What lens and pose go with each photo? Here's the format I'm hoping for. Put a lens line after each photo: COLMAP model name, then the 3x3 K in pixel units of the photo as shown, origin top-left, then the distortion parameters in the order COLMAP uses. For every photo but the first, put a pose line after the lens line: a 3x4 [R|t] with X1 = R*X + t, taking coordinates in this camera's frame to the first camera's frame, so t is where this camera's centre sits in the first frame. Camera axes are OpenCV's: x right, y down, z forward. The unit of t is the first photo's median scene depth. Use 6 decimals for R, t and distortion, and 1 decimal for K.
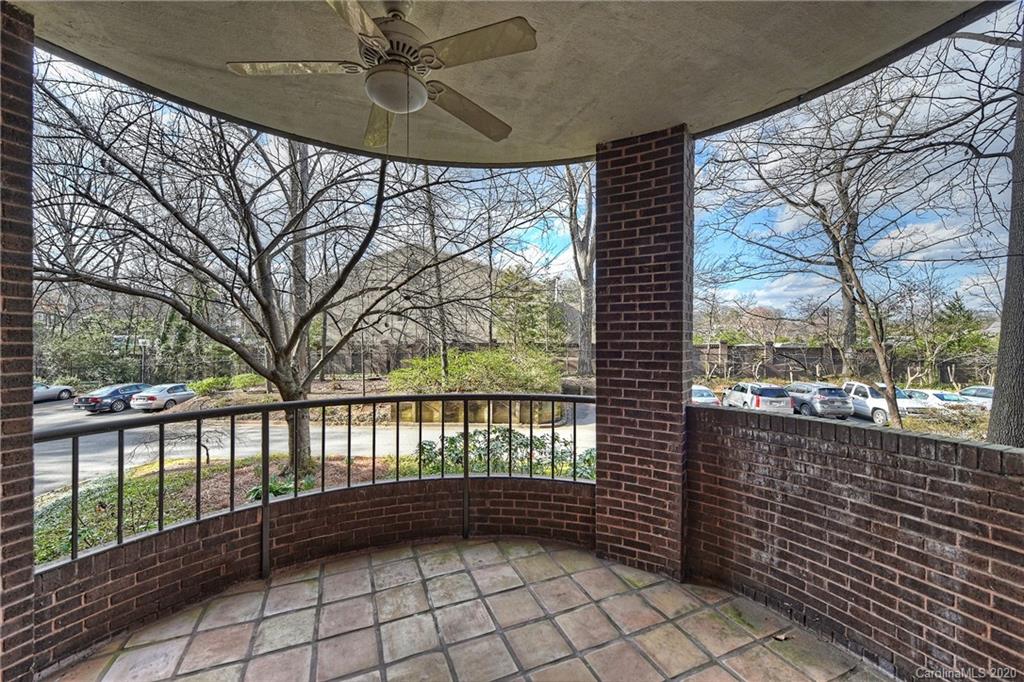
lens RADIAL K [[401.9, 0, 519.2], [0, 401.9, 340.2], [0, 0, 1]] dist [0.001575, -0.002079]
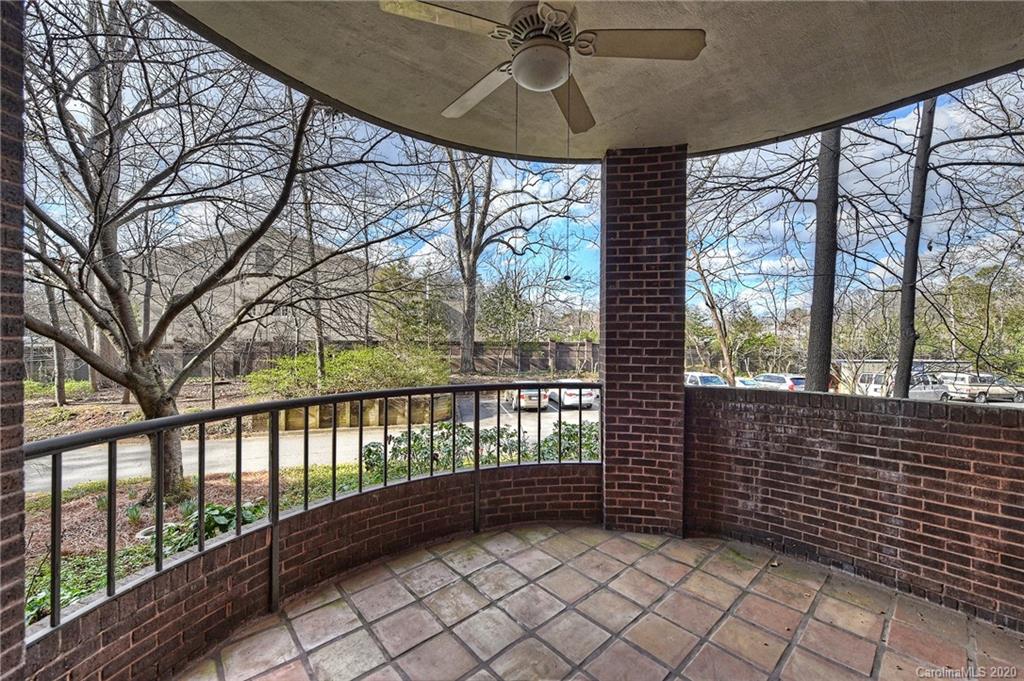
lens RADIAL K [[401.5, 0, 520.7], [0, 401.5, 340.1], [0, 0, 1]] dist [0.001111, -0.001660]
pose [[0.946592, 0.002627, 0.322422, -0.386150], [-0.003458, 0.999992, 0.002006, 0.026417], [-0.322414, -0.003013, 0.946594, 0.048912]]
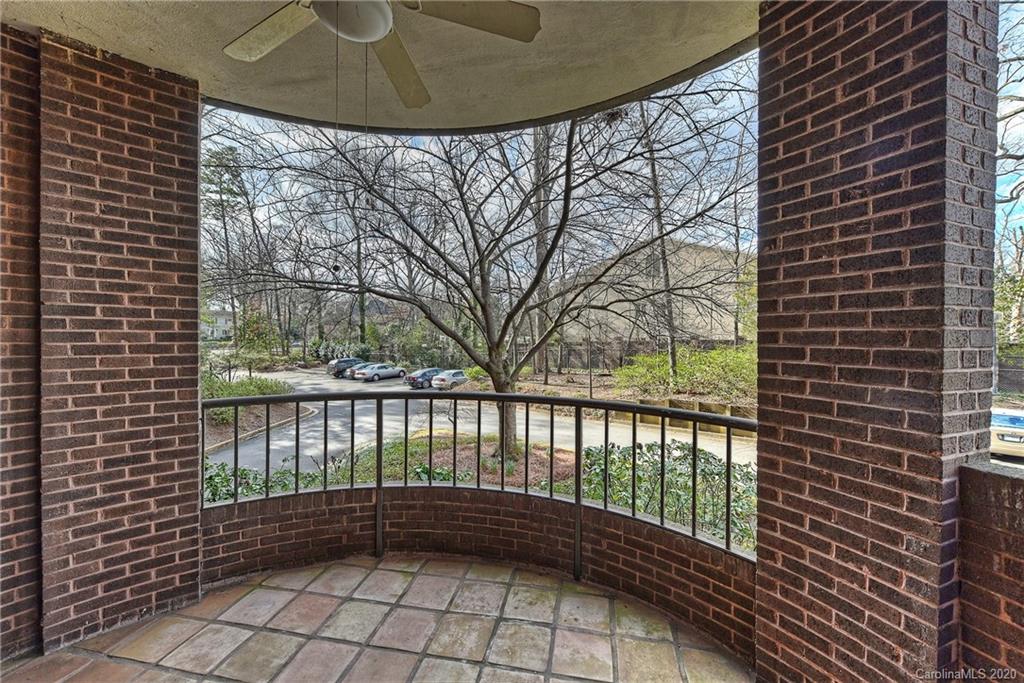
lens RADIAL K [[401.9, 0, 516.7], [0, 401.9, 338.4], [0, 0, 1]] dist [0.001575, -0.002079]
pose [[0.828745, 0.004392, -0.559609, 0.235026], [-0.002876, 0.999989, 0.003590, 0.013025], [0.559619, -0.001366, 0.828749, 0.303987]]
